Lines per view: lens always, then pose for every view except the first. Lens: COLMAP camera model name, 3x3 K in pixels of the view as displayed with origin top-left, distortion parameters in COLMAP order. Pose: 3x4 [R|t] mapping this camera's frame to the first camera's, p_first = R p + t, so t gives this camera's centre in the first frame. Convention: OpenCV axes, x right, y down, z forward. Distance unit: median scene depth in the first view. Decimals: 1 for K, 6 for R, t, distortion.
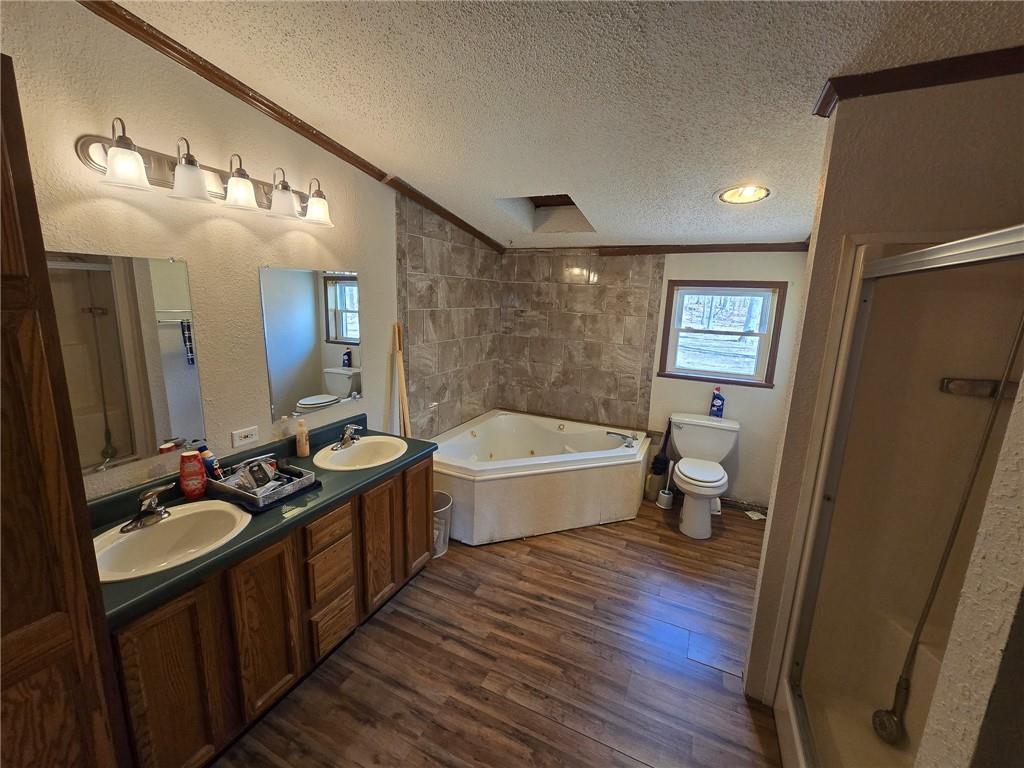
lens RADIAL K [[423.4, 0, 509.9], [0, 423.4, 384.3], [0, 0, 1]] dist [-0.003323, -0.000490]
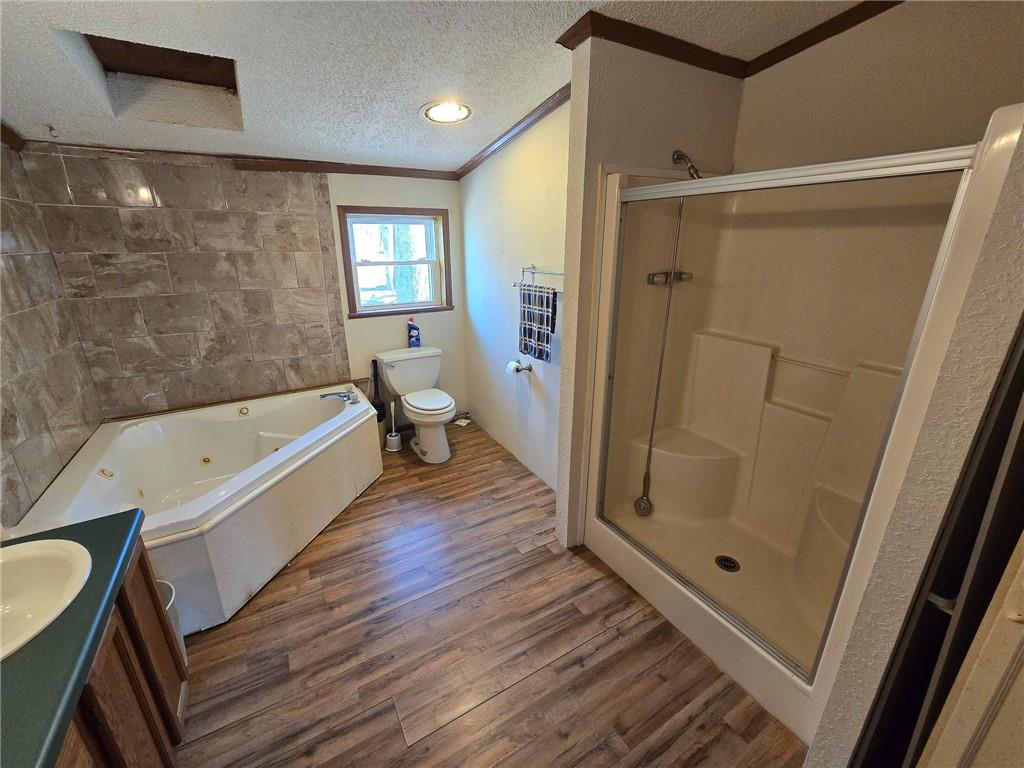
lens RADIAL K [[423.4, 0, 512.8], [0, 423.4, 380.3], [0, 0, 1]] dist [-0.003323, -0.000490]
pose [[0.555690, -0.296516, 0.776716, -0.202251], [0.188240, 0.954849, 0.229845, -0.036994], [-0.809799, 0.018486, 0.586416, 0.210962]]
